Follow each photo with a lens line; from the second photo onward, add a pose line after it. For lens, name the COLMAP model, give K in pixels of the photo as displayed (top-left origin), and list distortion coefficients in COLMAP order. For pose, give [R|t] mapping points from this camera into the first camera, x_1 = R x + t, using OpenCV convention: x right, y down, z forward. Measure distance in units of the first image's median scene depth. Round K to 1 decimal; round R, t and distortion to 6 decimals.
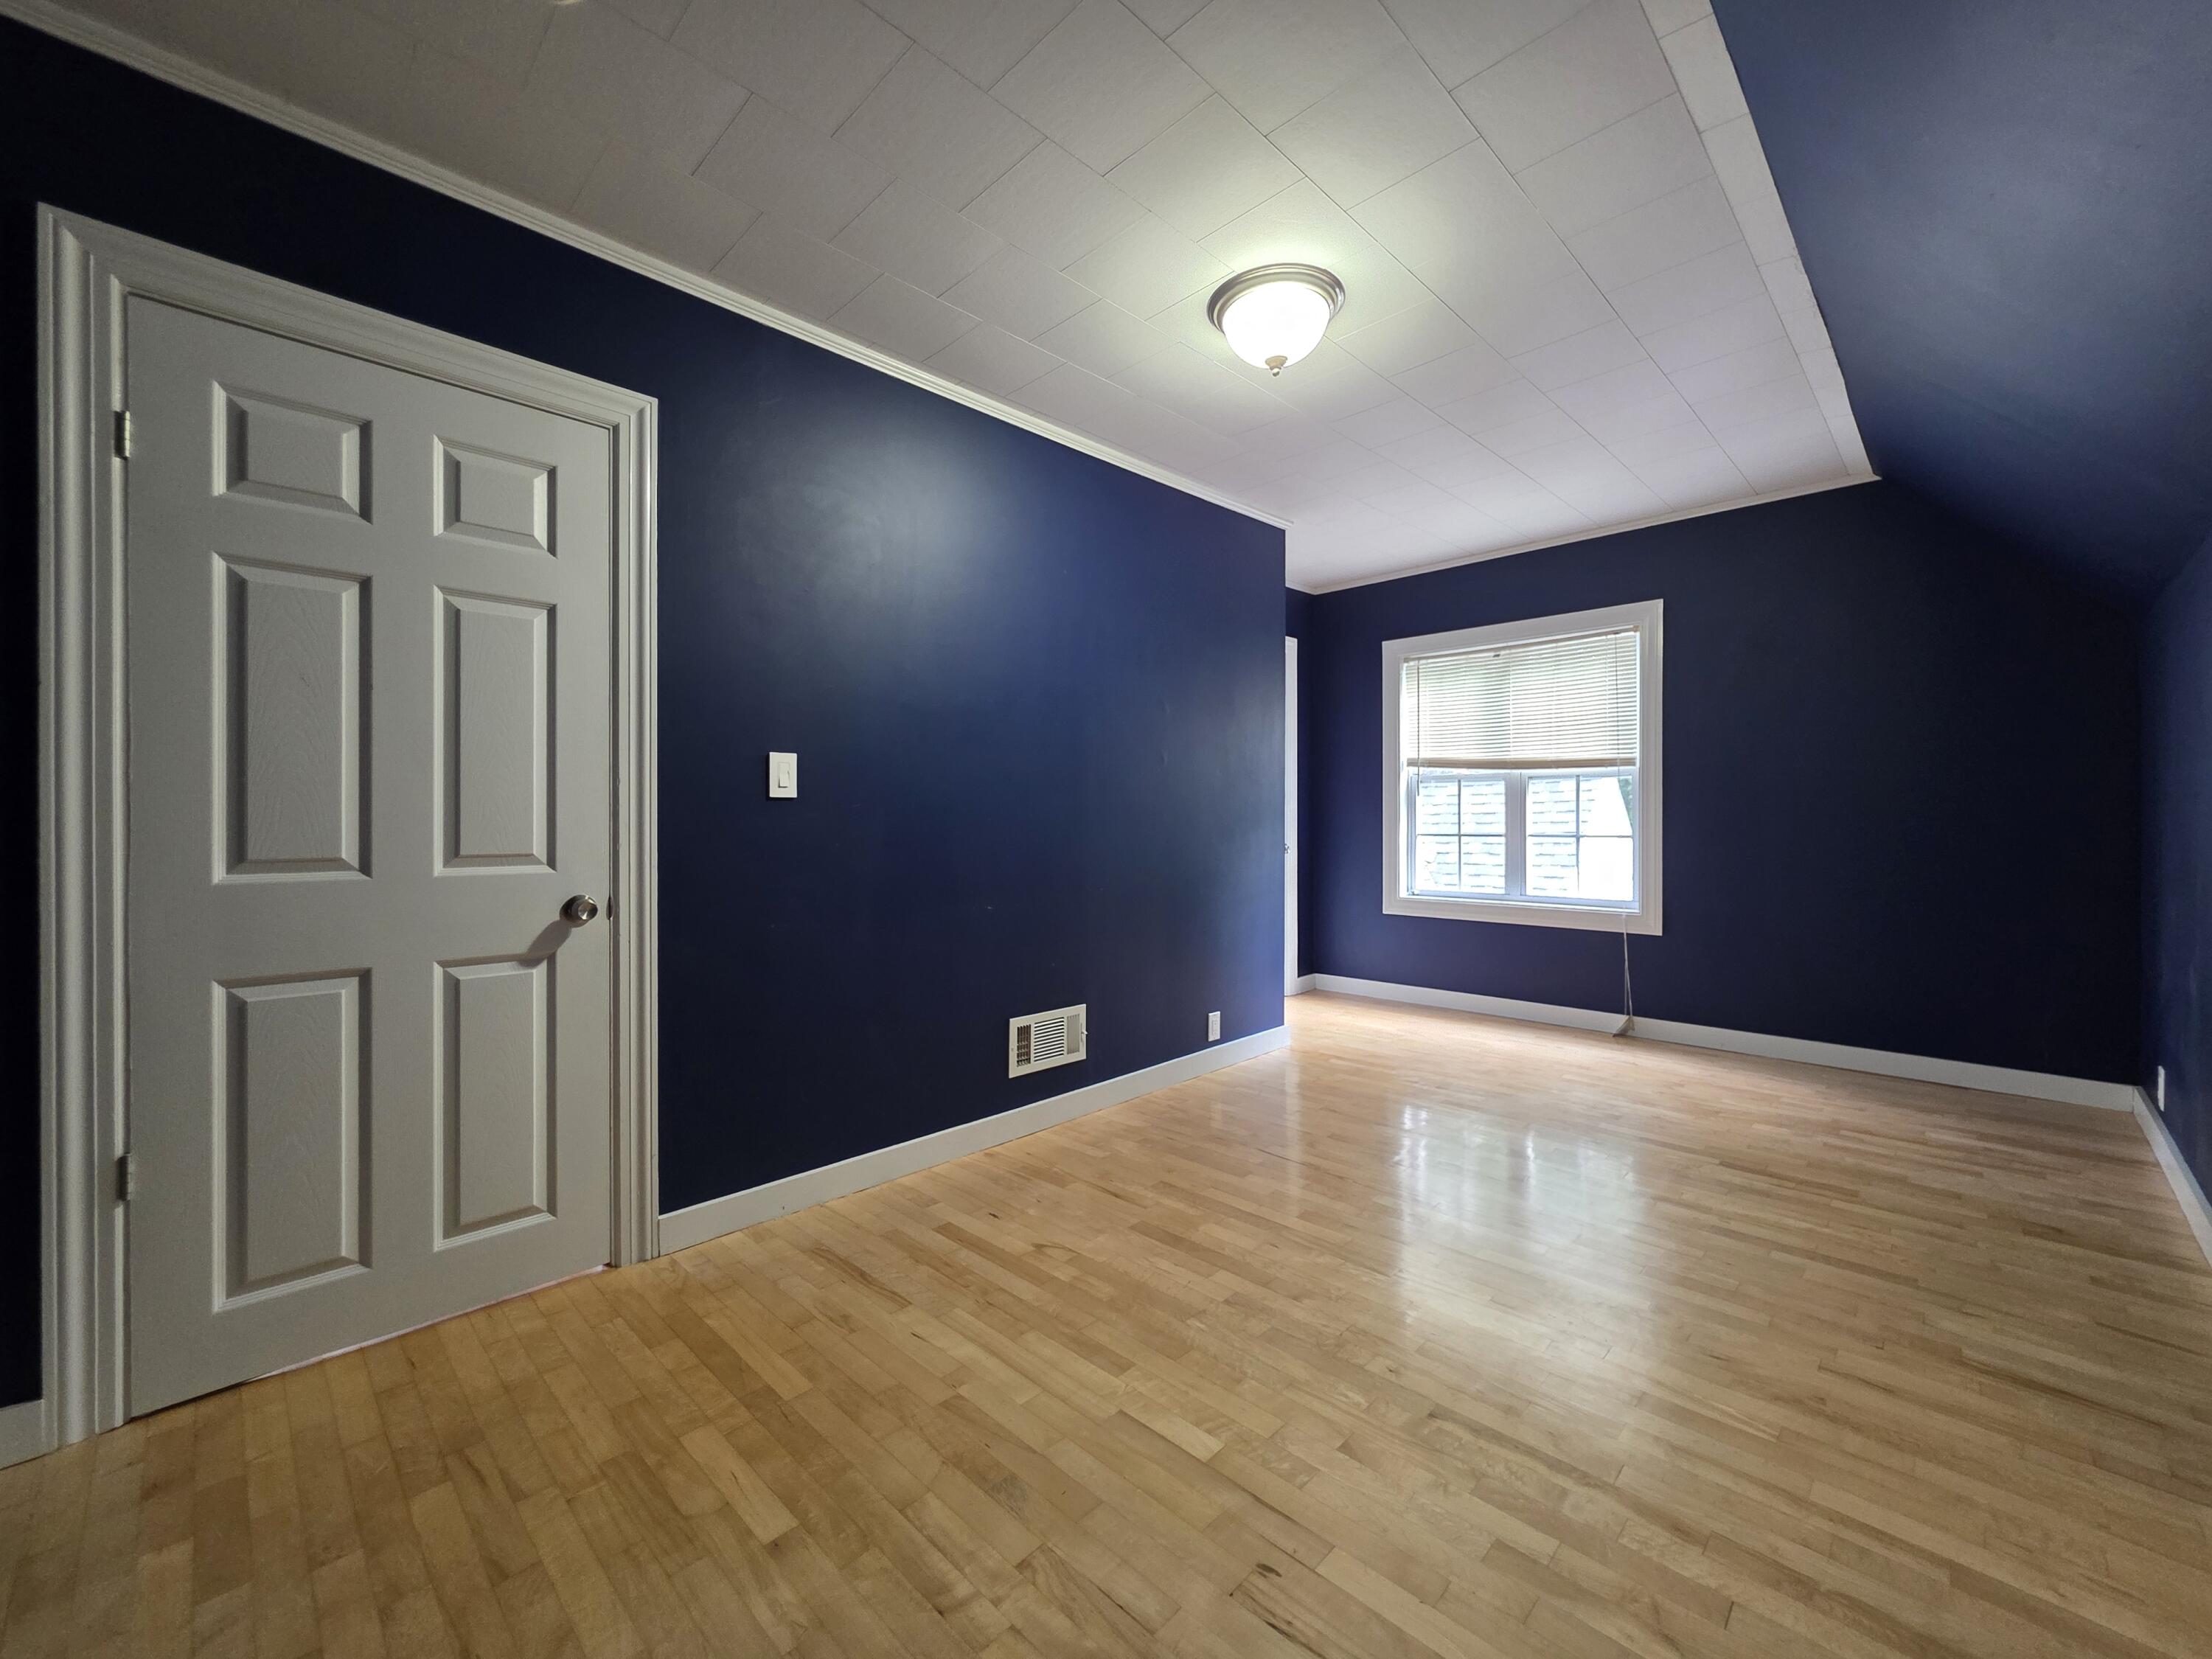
lens RADIAL K [[885.1, 0, 1119.7], [0, 885.1, 820.5], [0, 0, 1]] dist [0.000120, -0.000073]
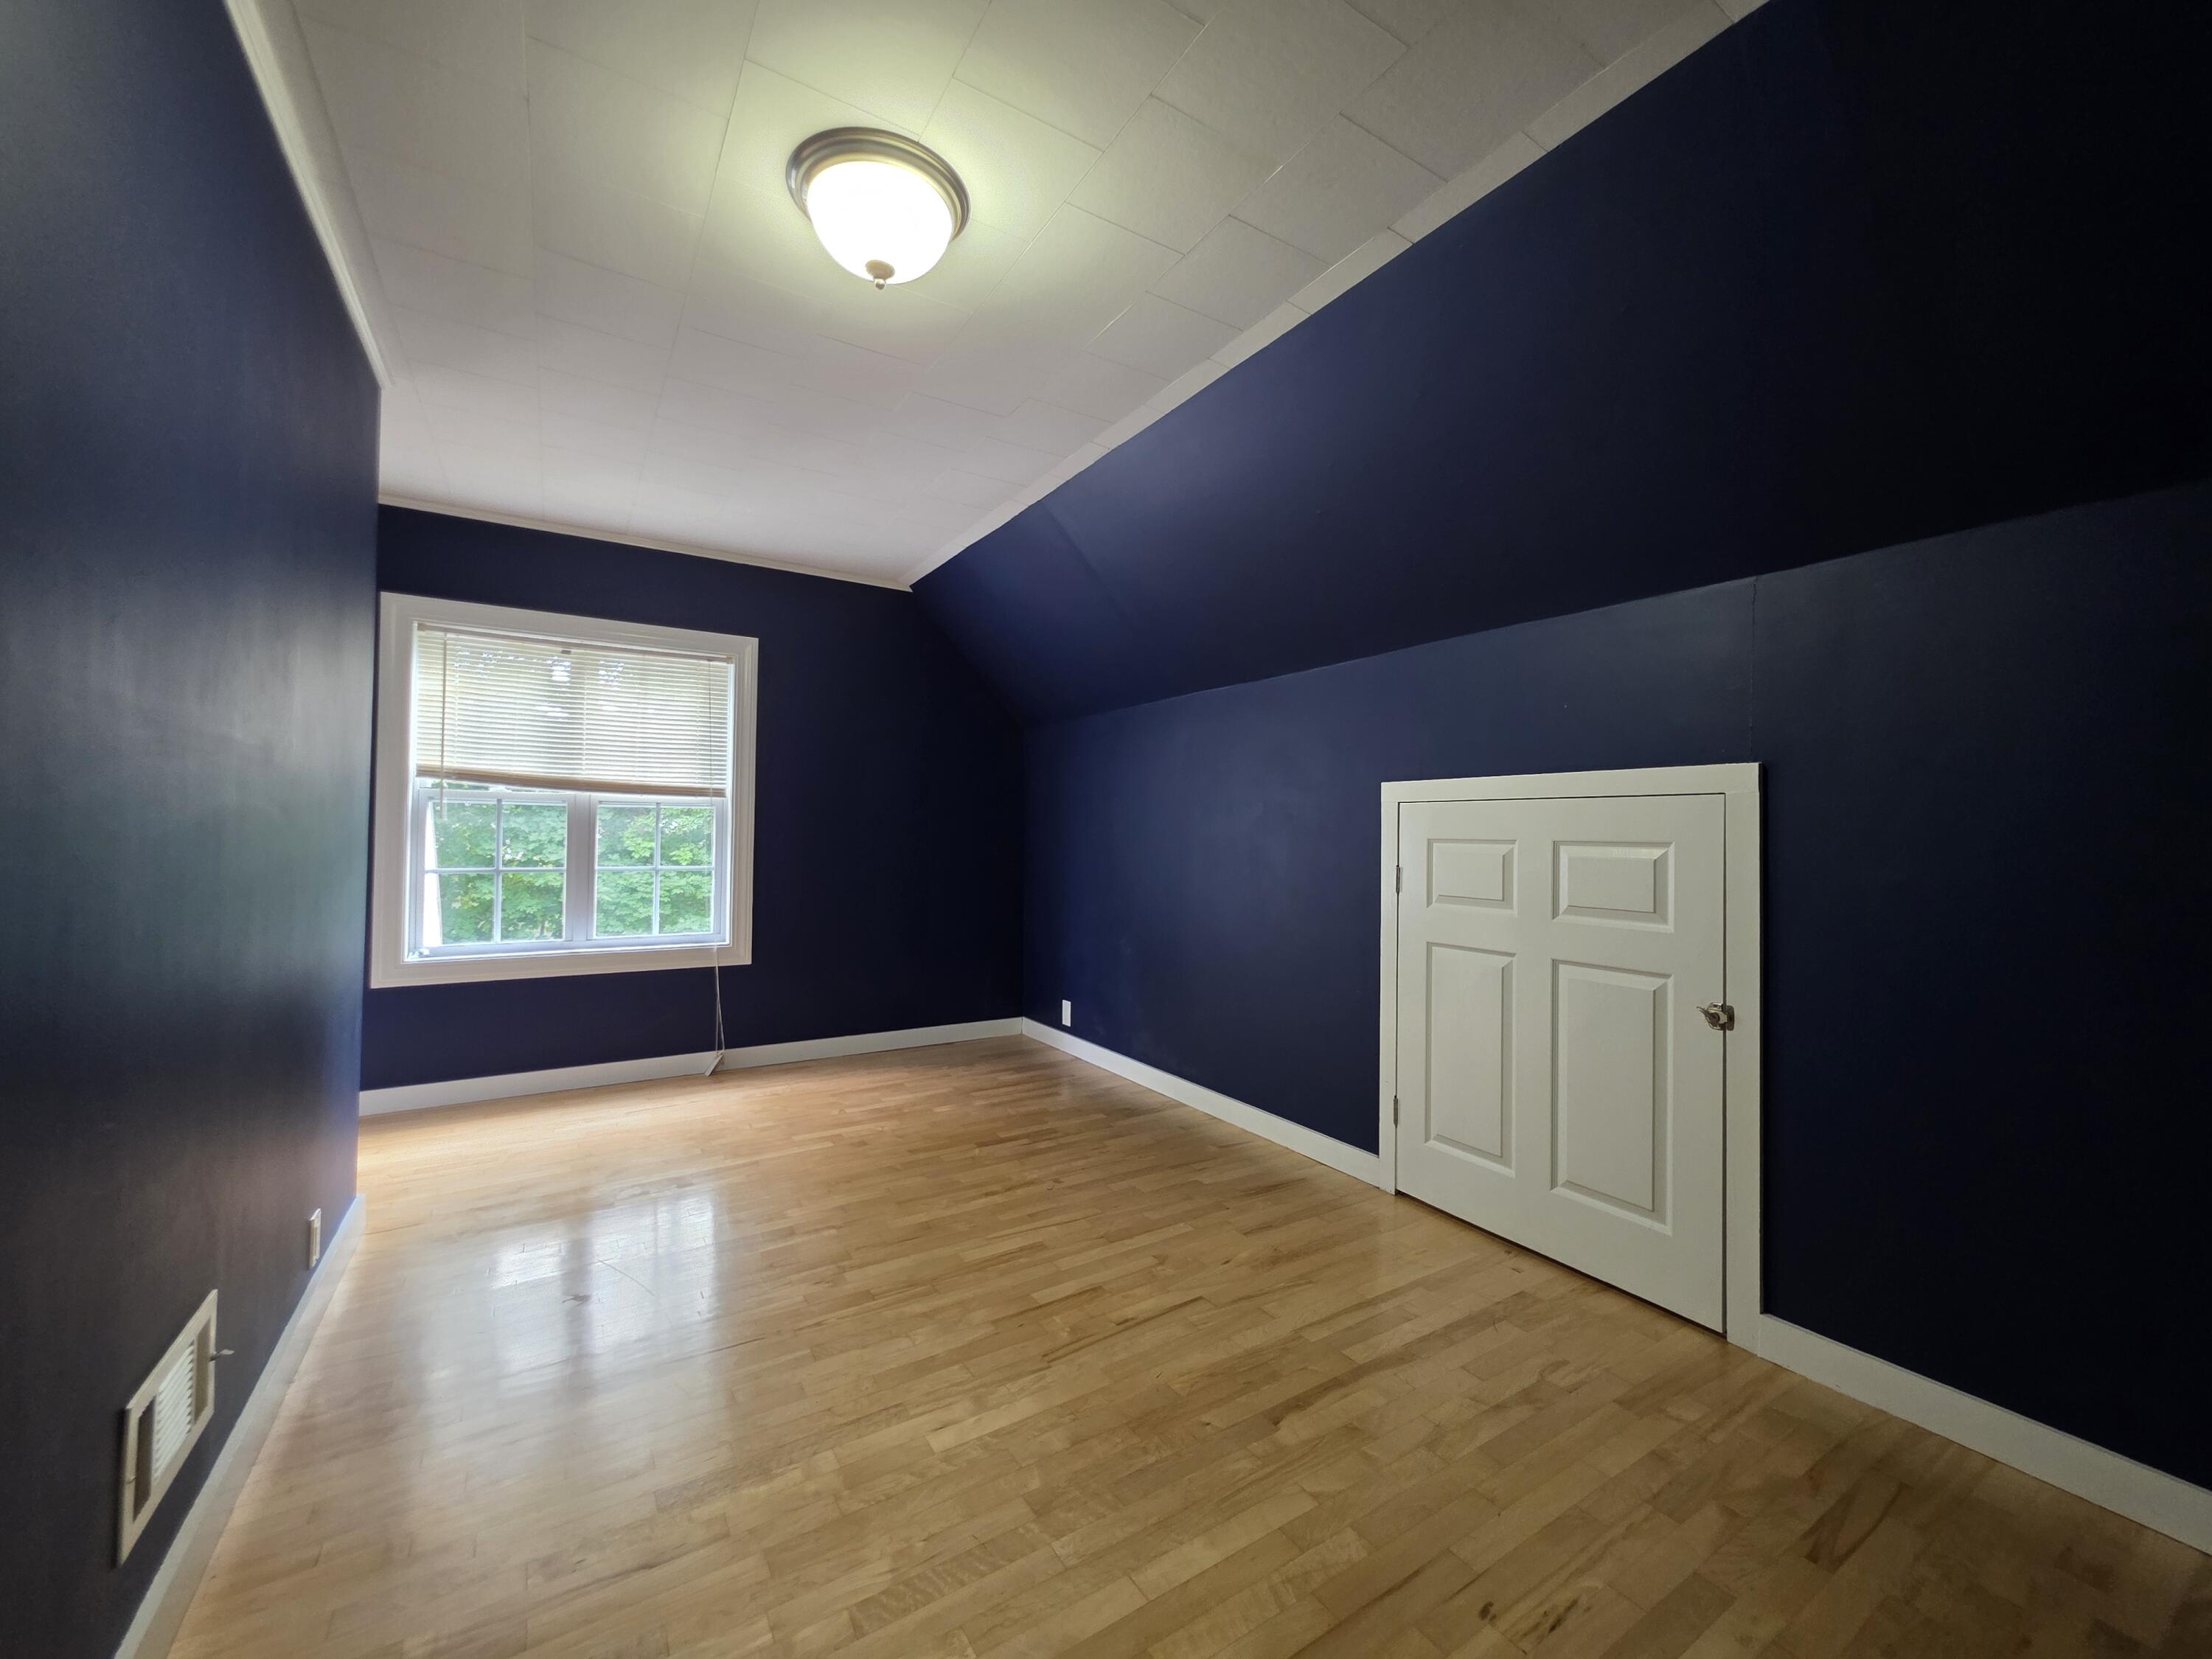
lens RADIAL K [[885.1, 0, 1109.4], [0, 885.1, 817.8], [0, 0, 1]] dist [0.000120, -0.000073]
pose [[0.233084, 0.027777, 0.972060, -0.408840], [-0.006396, 0.999614, -0.027031, -0.020297], [-0.972436, 0.000083, 0.233171, 0.499062]]
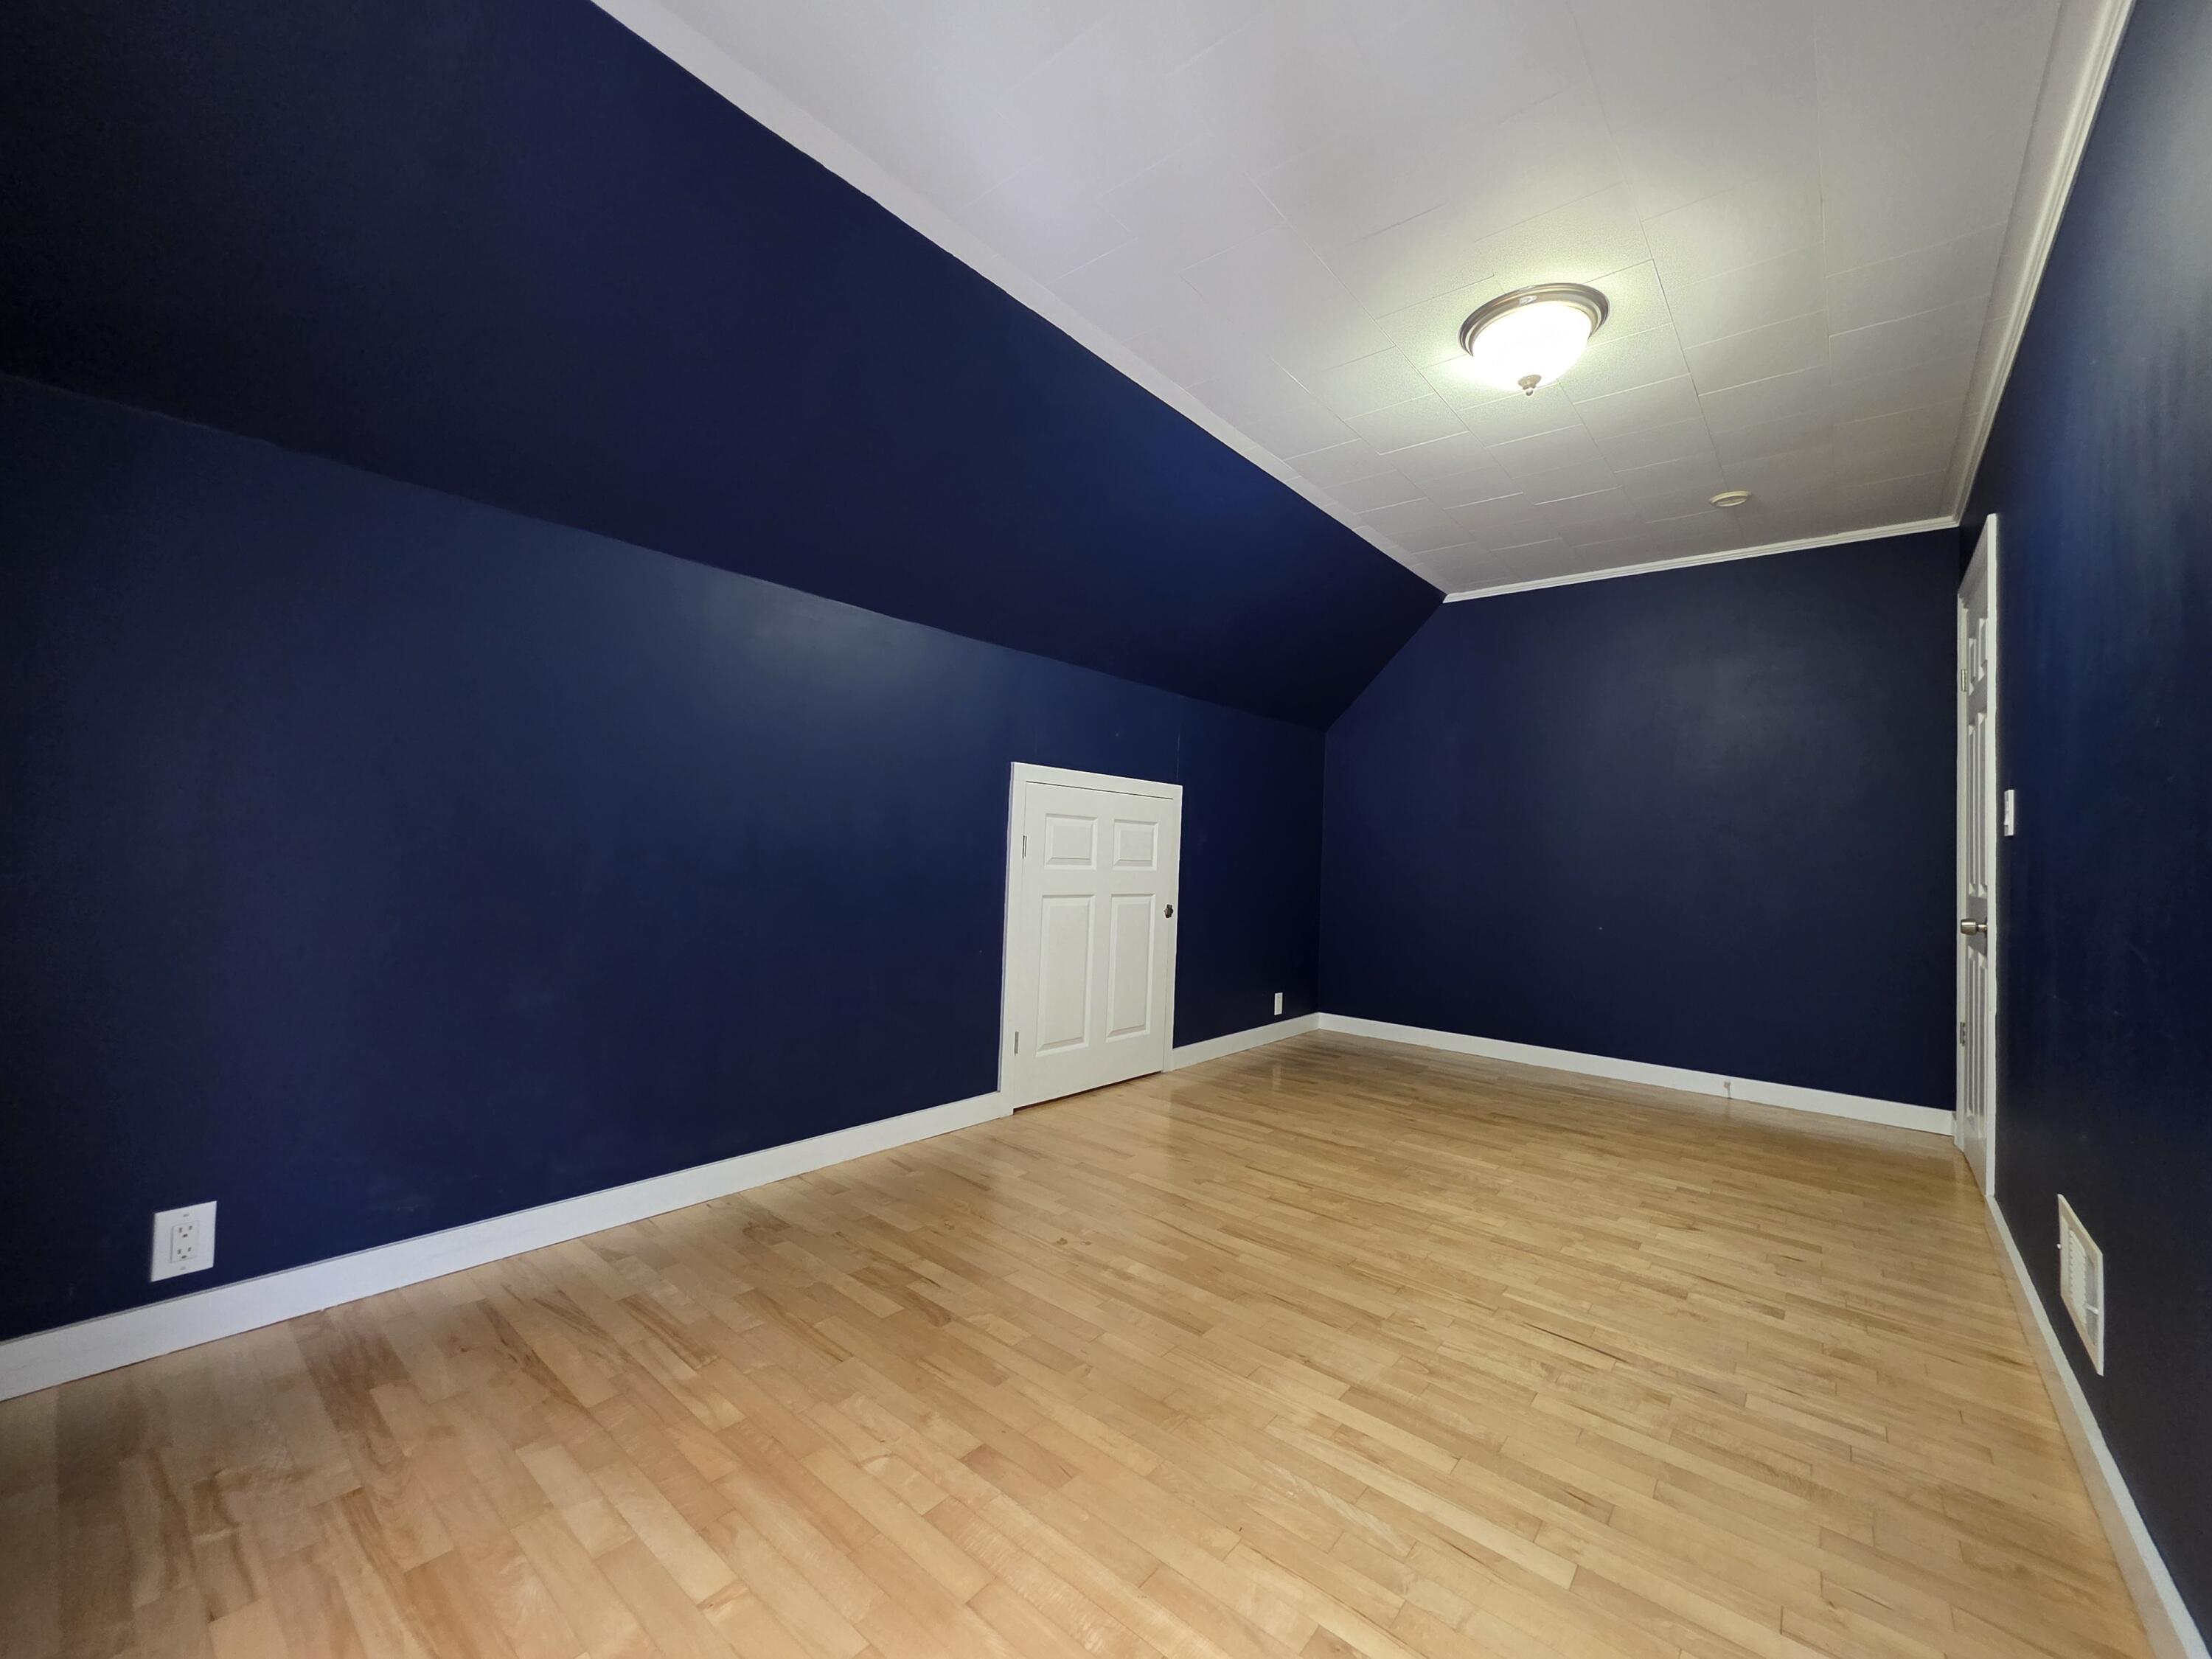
lens RADIAL K [[885.1, 0, 1108.7], [0, 885.1, 829.9], [0, 0, 1]] dist [0.000120, -0.000073]
pose [[-0.996521, -0.032013, -0.076951, 0.563478], [-0.030749, 0.999373, -0.017554, 0.012197], [0.077464, -0.015127, -0.996880, 1.546506]]
